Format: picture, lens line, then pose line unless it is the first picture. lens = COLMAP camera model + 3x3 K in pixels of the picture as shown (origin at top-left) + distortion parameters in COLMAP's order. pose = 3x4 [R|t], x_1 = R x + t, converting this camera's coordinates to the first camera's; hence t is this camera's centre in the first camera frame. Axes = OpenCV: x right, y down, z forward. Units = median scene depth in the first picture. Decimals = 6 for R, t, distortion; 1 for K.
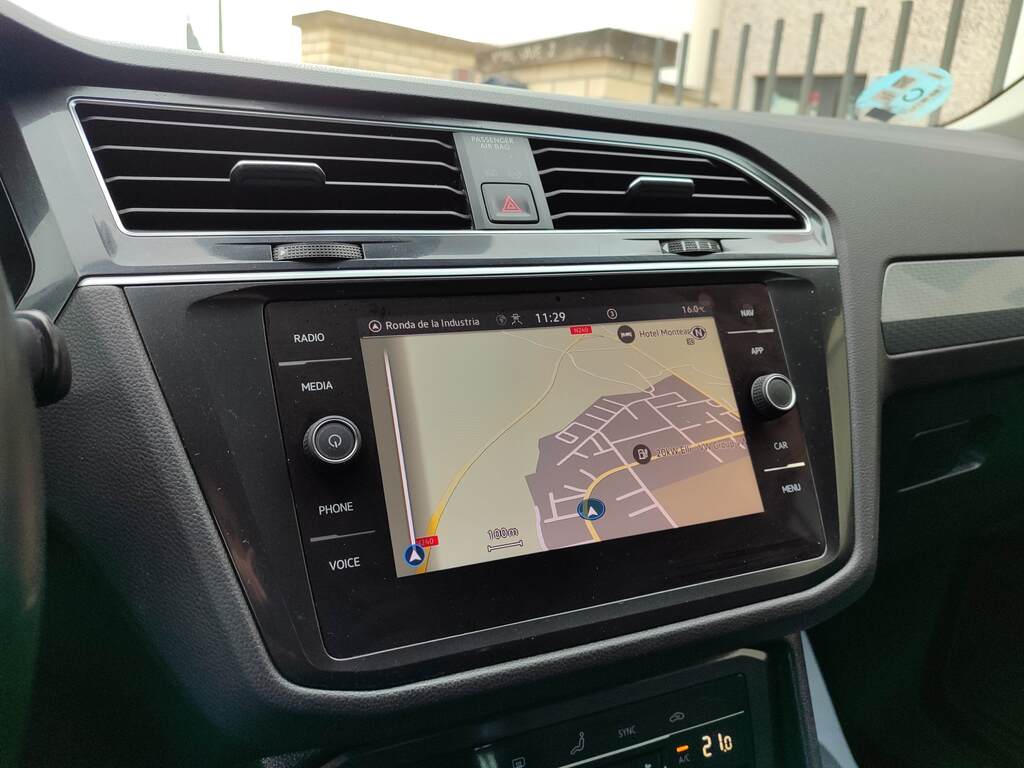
lens RADIAL K [[756.5, 0, 515.7], [0, 756.5, 380.9], [0, 0, 1]] dist [-0.024449, -0.000326]
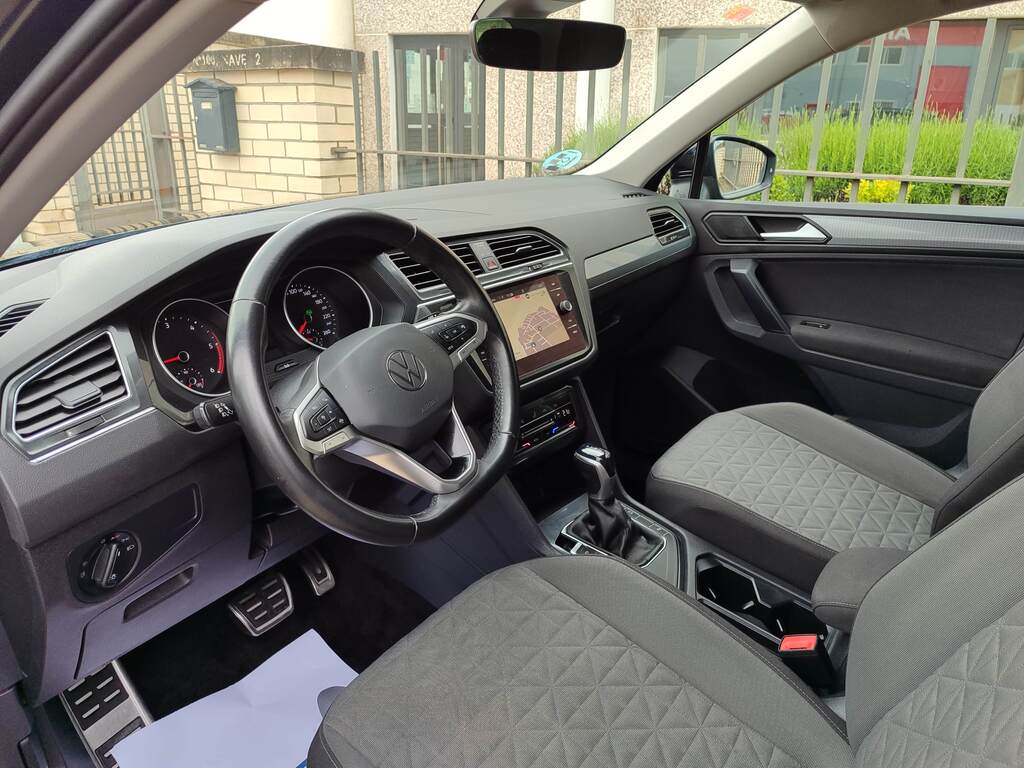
lens RADIAL K [[745.5, 0, 502.5], [0, 745.5, 386.4], [0, 0, 1]] dist [0.024509, -0.000110]
pose [[0.900552, -0.204298, 0.383755, -1.339455], [0.171477, 0.978062, 0.118284, -0.079548], [-0.399501, -0.040716, 0.915828, -2.085922]]
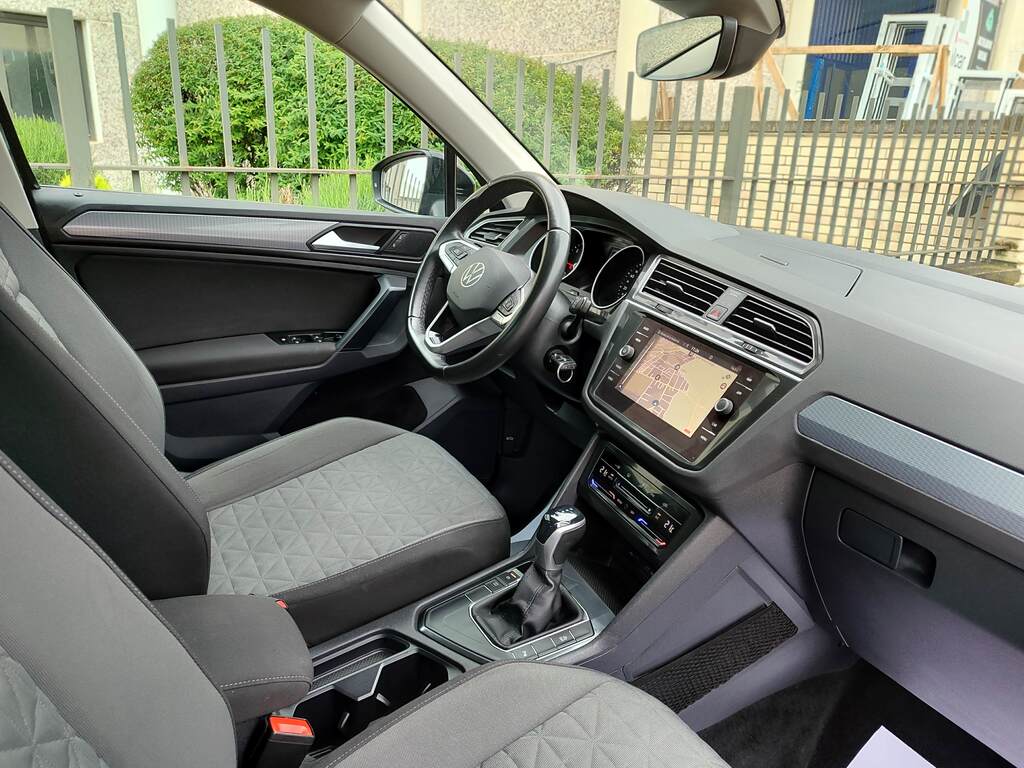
lens RADIAL K [[754.7, 0, 510.4], [0, 754.7, 382.3], [0, 0, 1]] dist [0.010587, -0.004098]
pose [[0.041386, 0.306586, -0.950943, 2.724453], [-0.381141, 0.884633, 0.268620, -0.466408], [0.923590, 0.351326, 0.153464, -0.070404]]
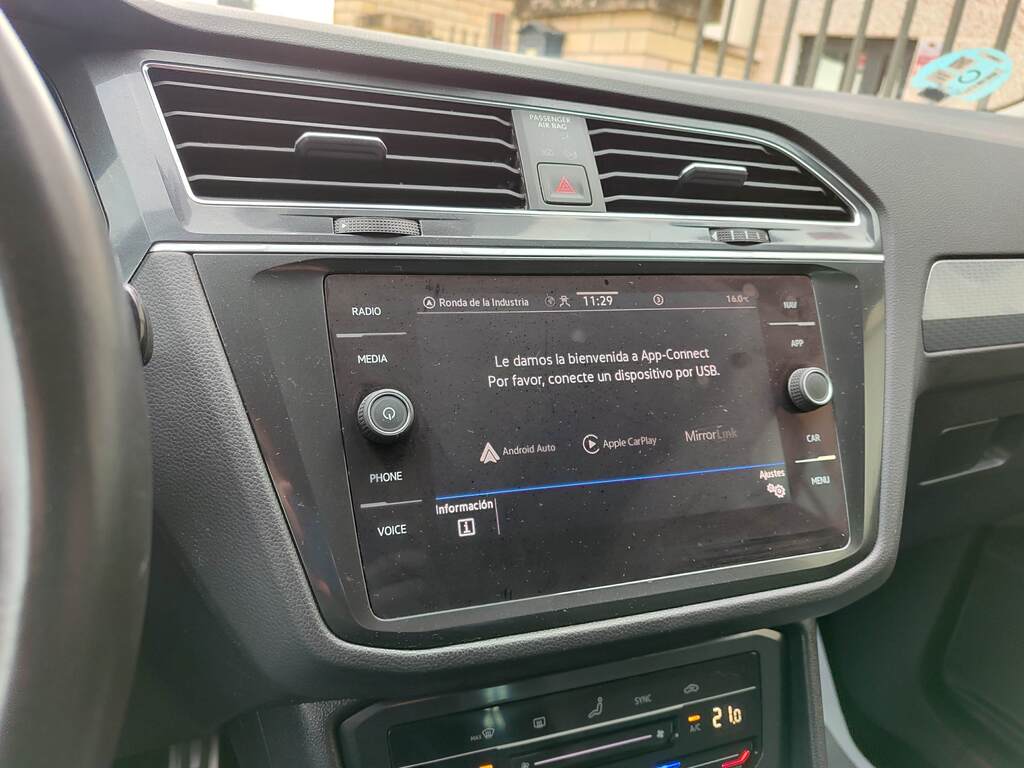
lens RADIAL K [[758.4, 0, 512.3], [0, 758.4, 382.1], [0, 0, 1]] dist [-0.022273, -0.003817]
pose [[0.997915, 0.060387, -0.022773, -0.037511], [-0.058804, 0.996170, 0.064715, -0.032661], [0.026593, -0.063241, 0.997644, -0.028184]]
